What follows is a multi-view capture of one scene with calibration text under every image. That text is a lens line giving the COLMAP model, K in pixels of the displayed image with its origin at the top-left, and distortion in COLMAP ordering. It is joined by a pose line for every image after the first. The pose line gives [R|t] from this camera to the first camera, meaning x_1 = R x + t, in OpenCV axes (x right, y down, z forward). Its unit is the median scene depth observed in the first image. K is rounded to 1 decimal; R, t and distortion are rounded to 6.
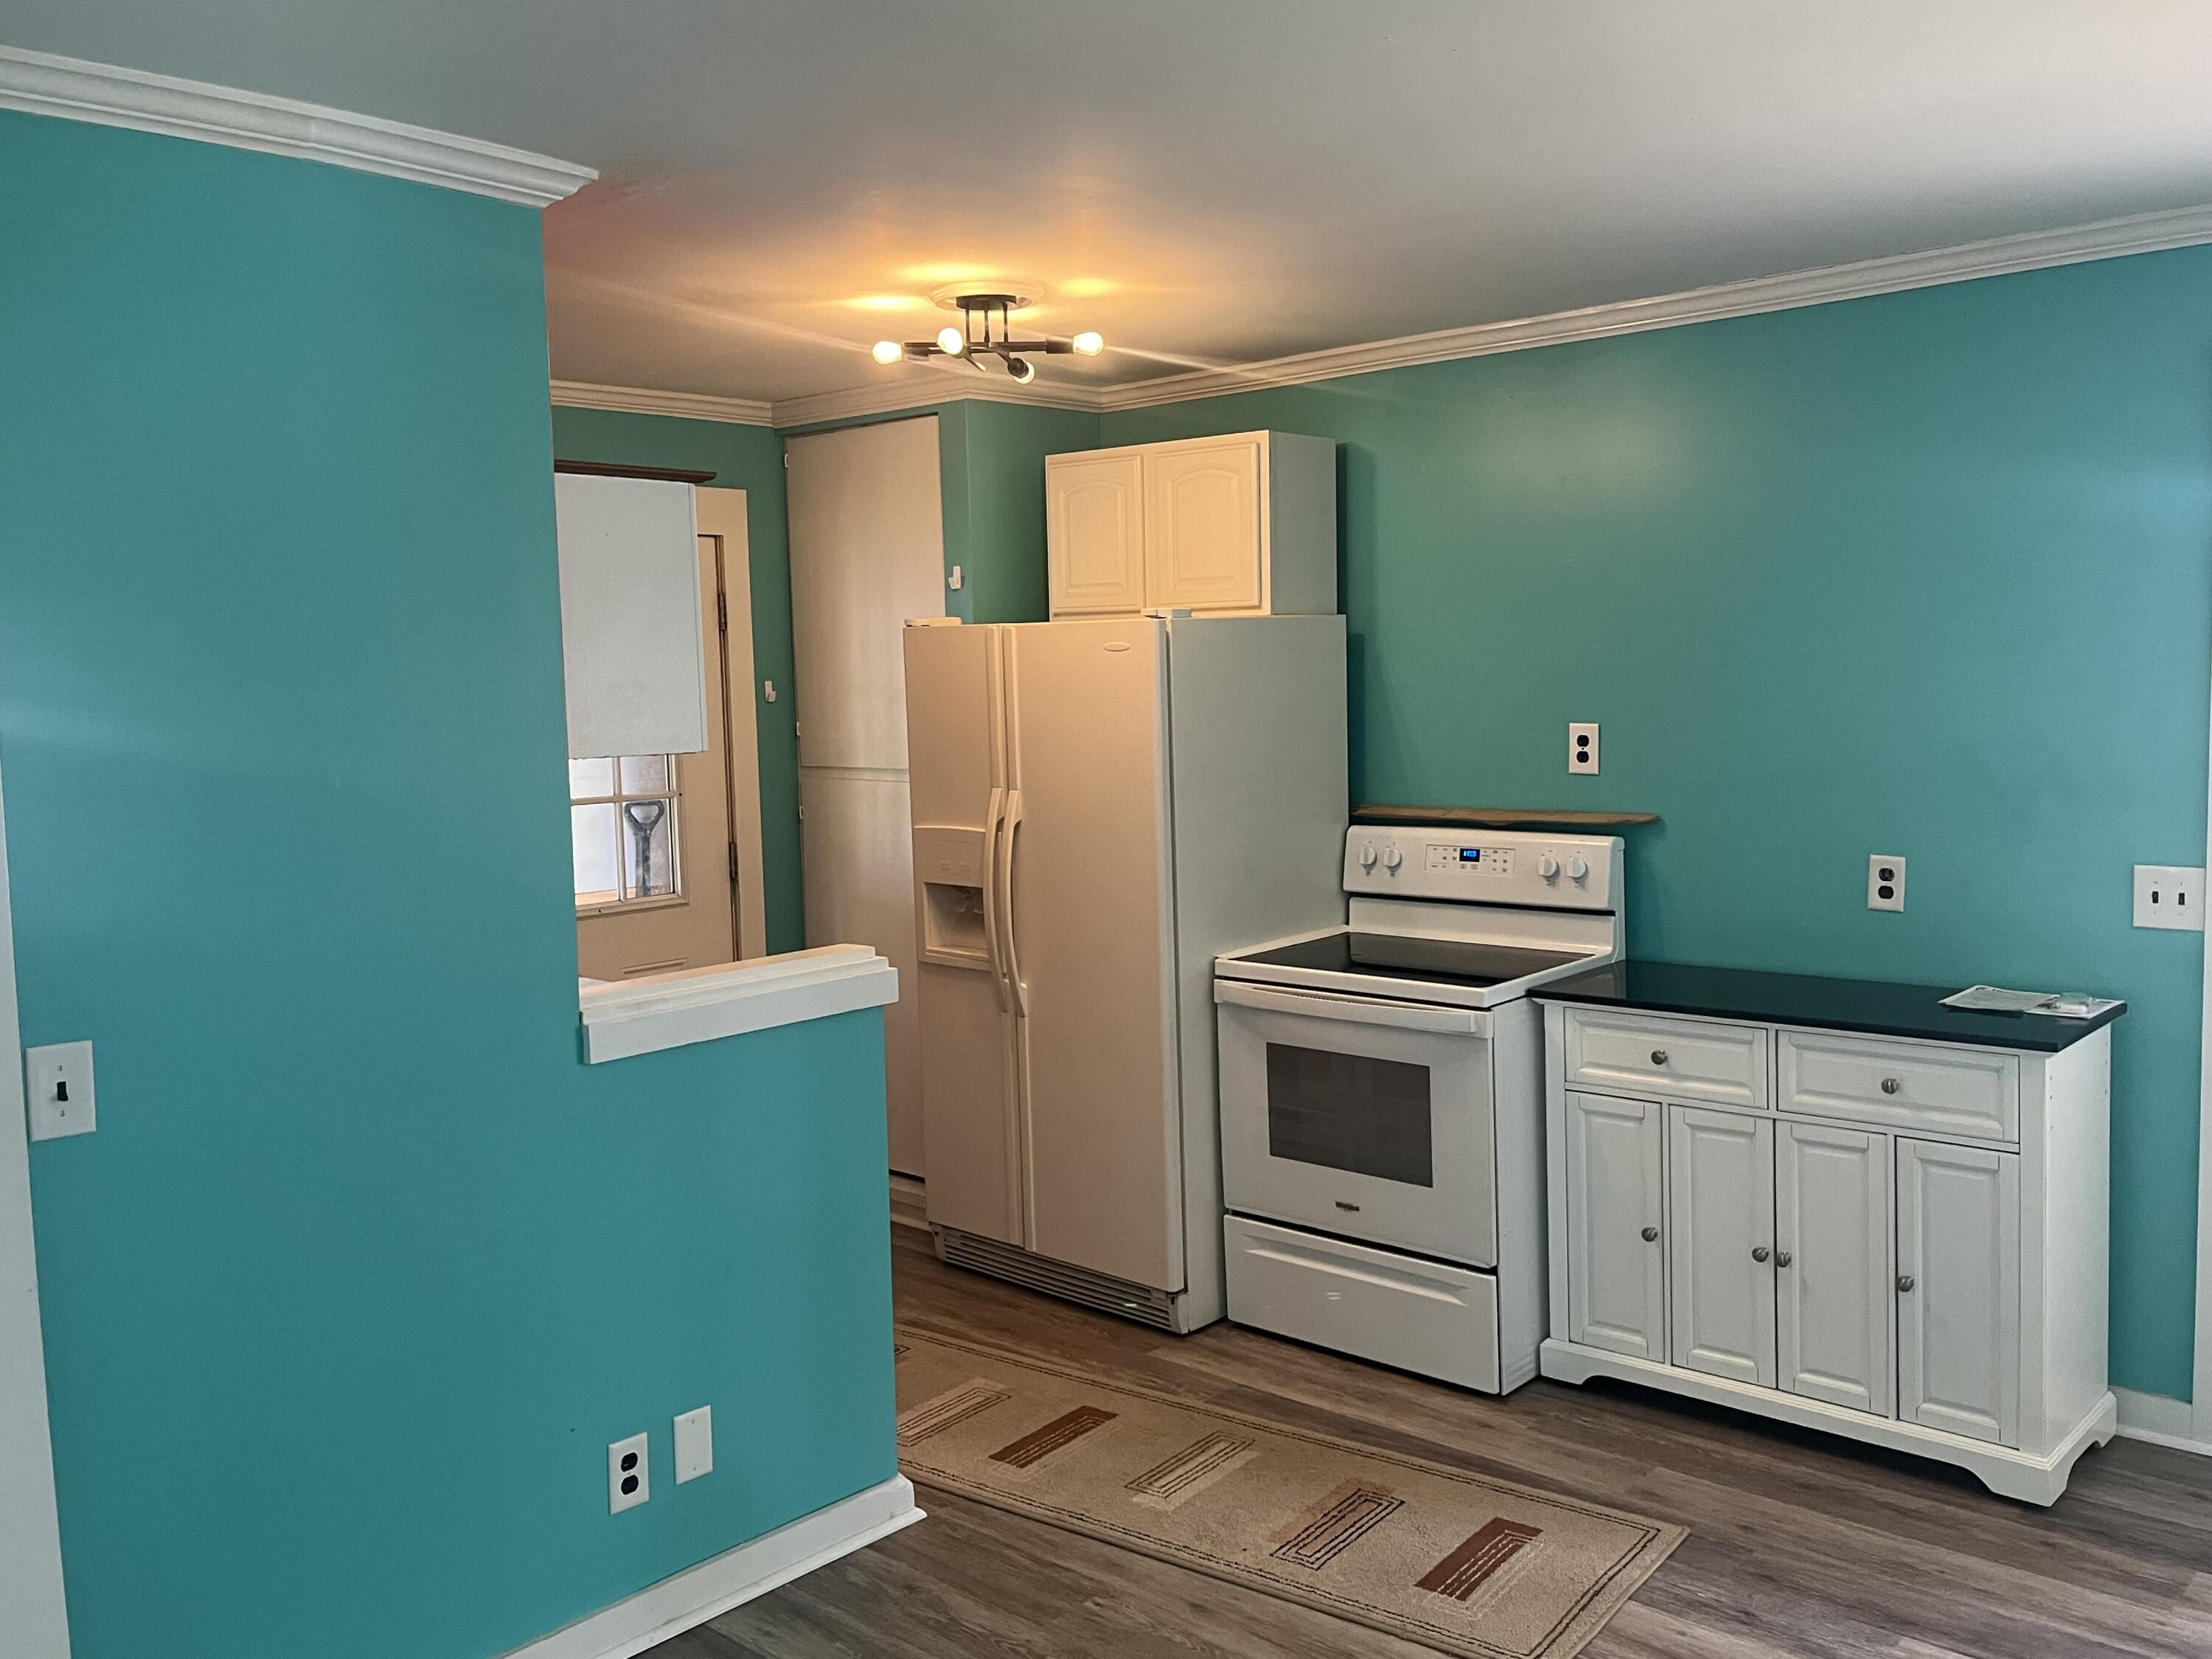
lens RADIAL K [[1874.3, 0, 1109.0], [0, 1874.3, 827.9], [0, 0, 1]] dist [0.065189, -0.073263]
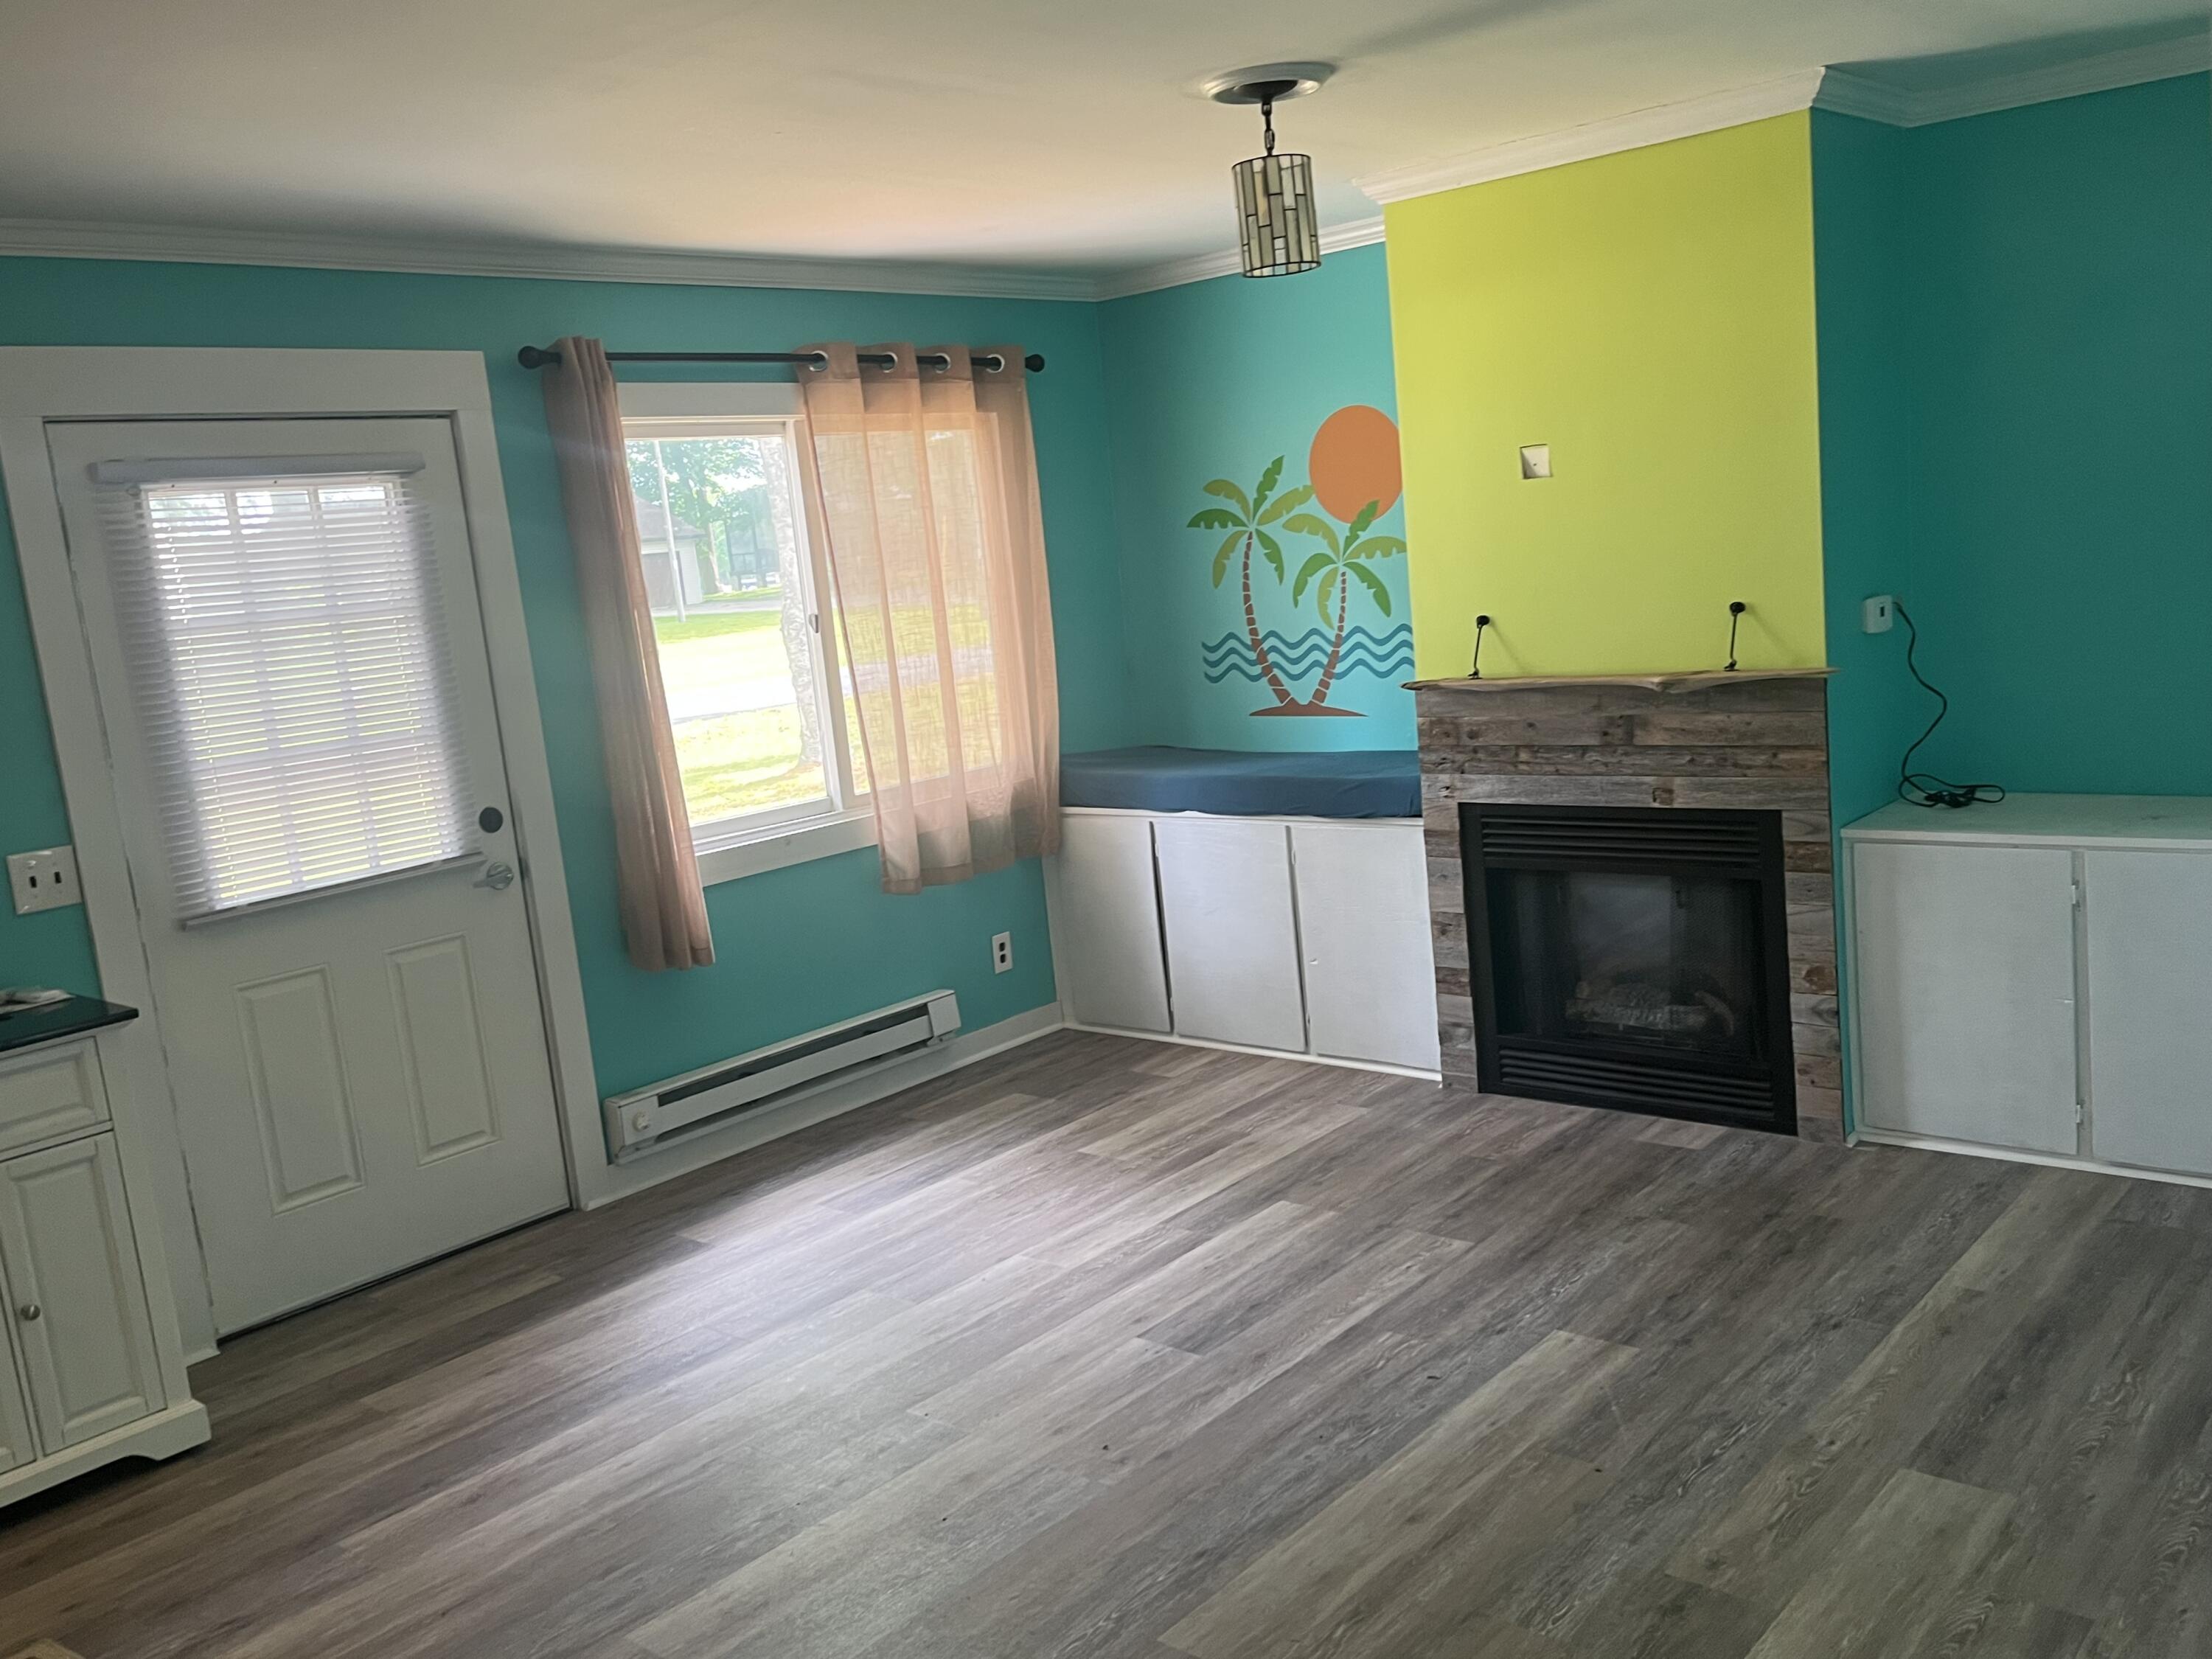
lens RADIAL K [[1874.3, 0, 1121.2], [0, 1874.3, 821.9], [0, 0, 1]] dist [0.065189, -0.073263]
pose [[-0.018974, -0.121078, 0.992462, -0.522237], [0.183542, 0.975349, 0.122499, -0.014619], [-0.982829, 0.184482, 0.003717, 0.432518]]
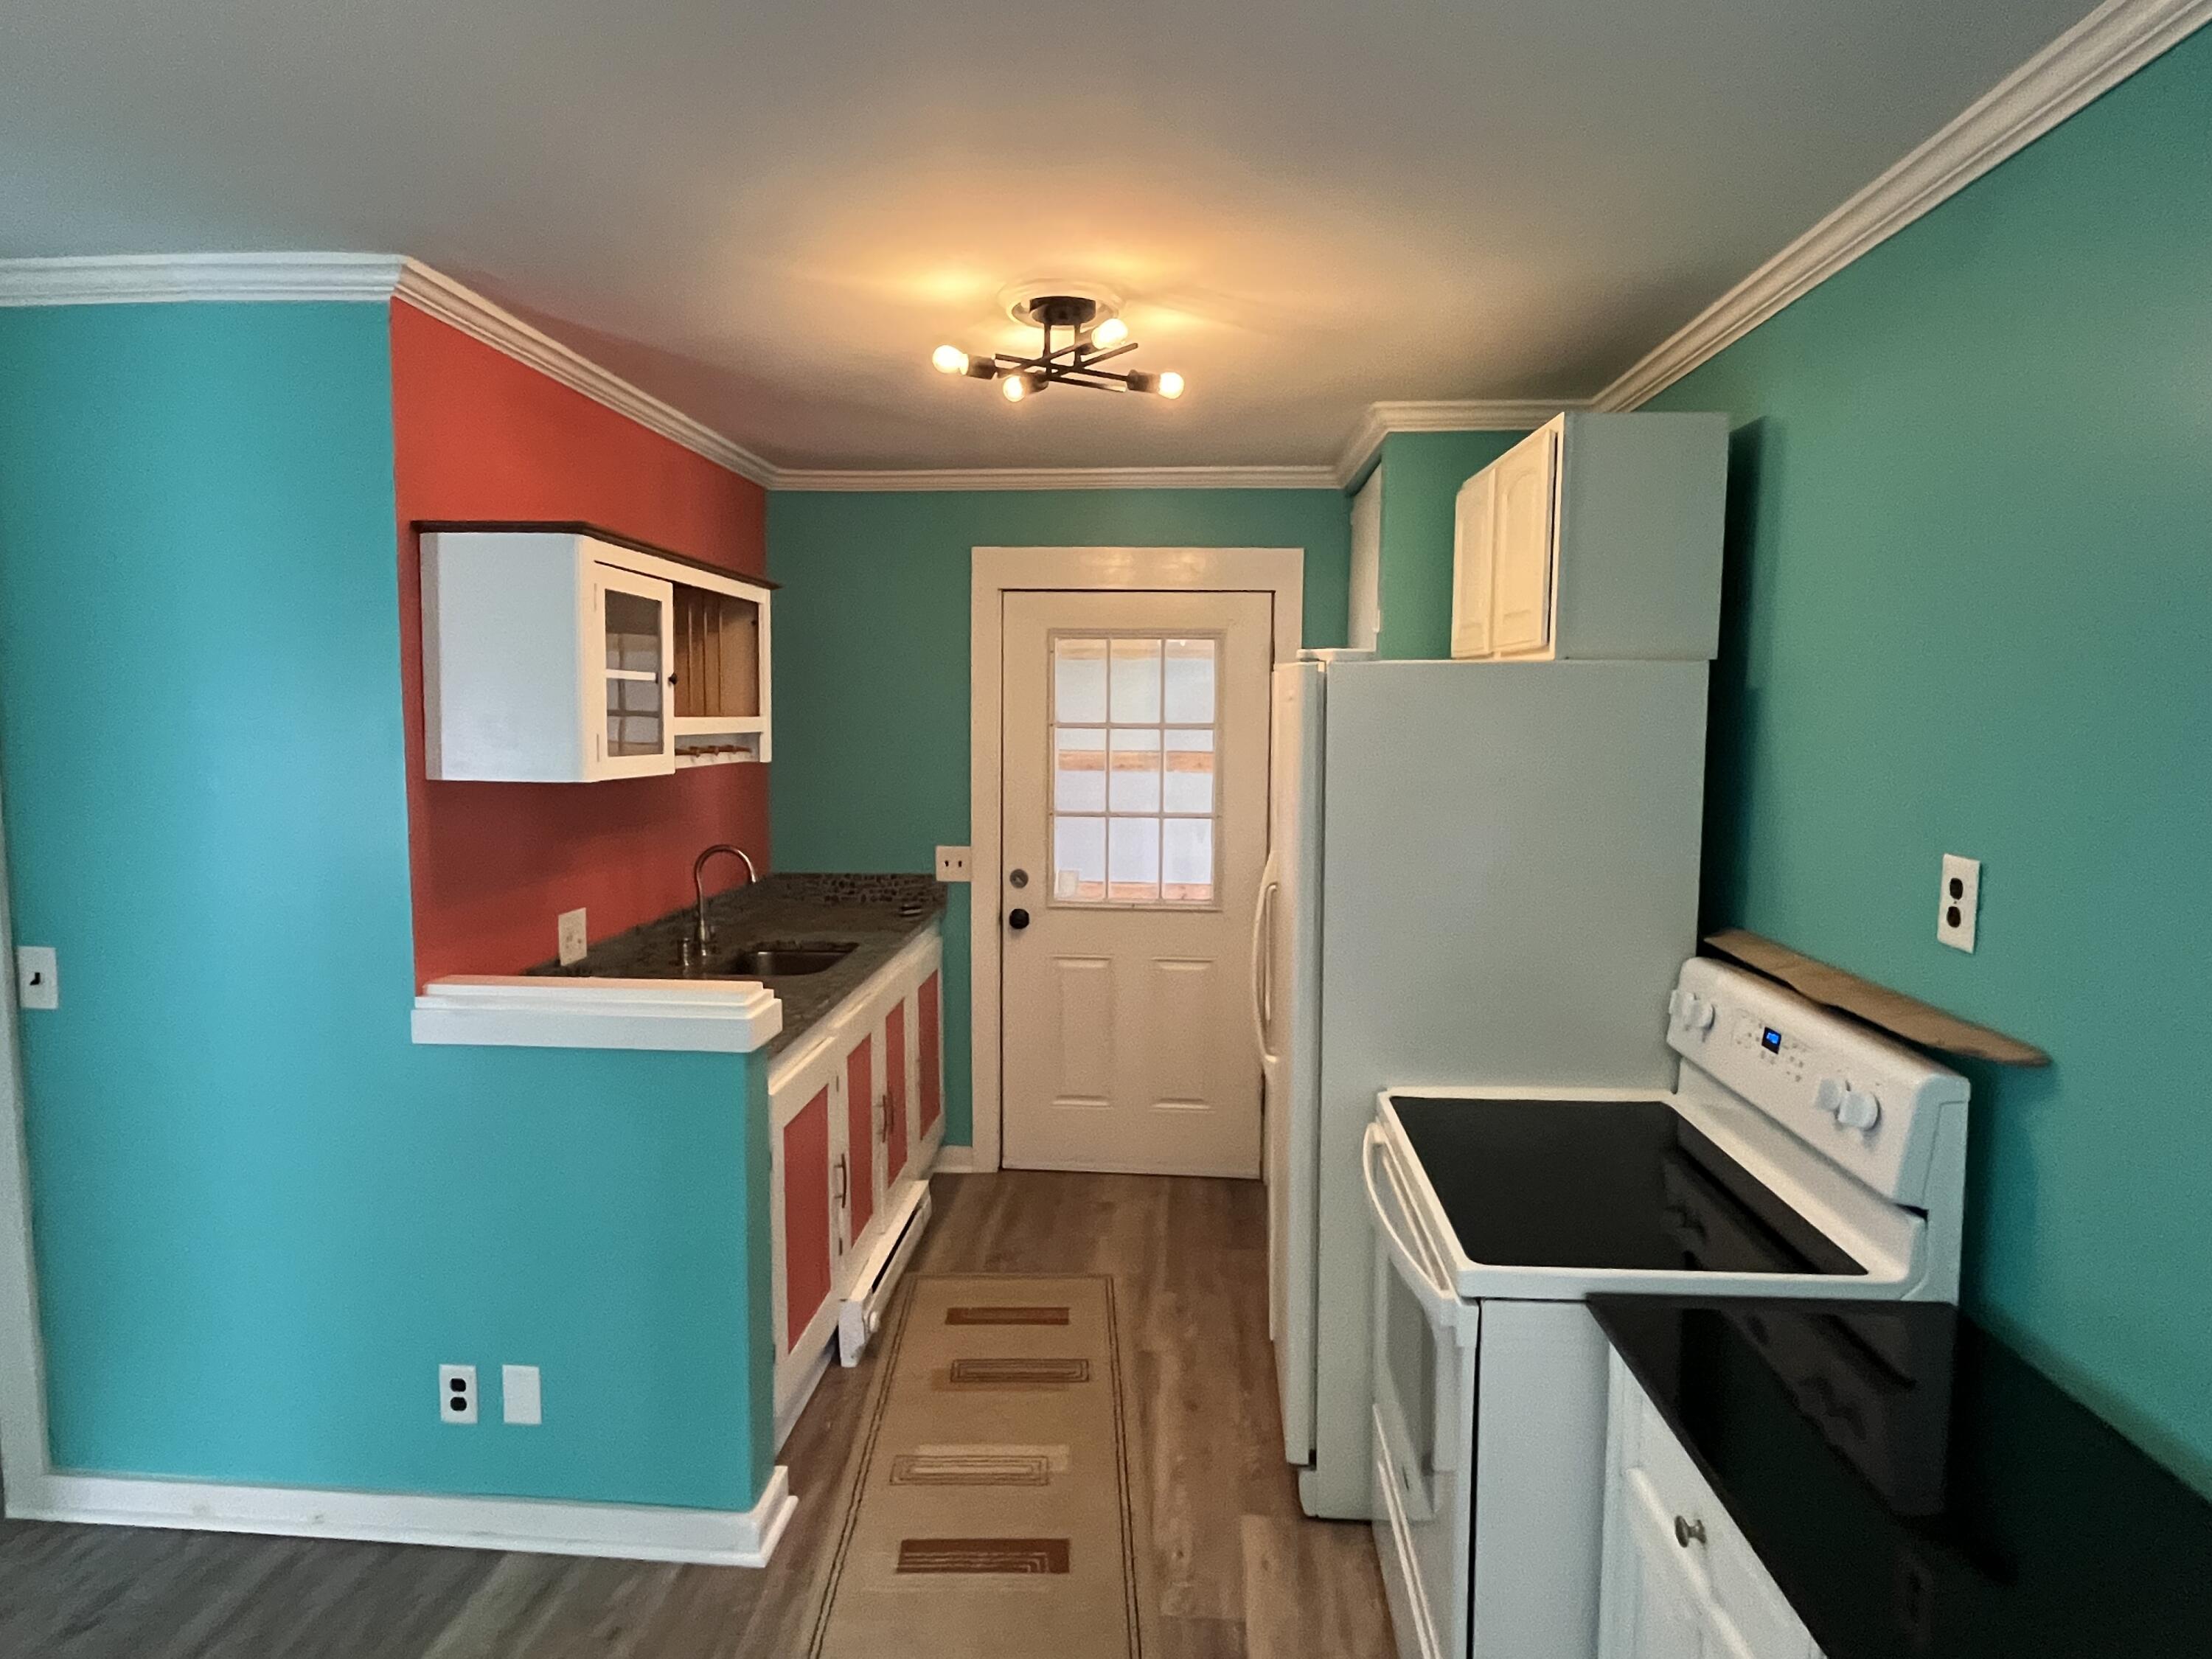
lens RADIAL K [[1209.6, 0, 1104.4], [0, 1209.6, 820.4], [0, 0, 1]] dist [-0.001658, 0.001251]
pose [[0.617693, 0.104334, -0.779468, 0.482016], [-0.093317, 0.993882, 0.059085, -0.082531], [0.780863, 0.036241, 0.623650, 0.748696]]
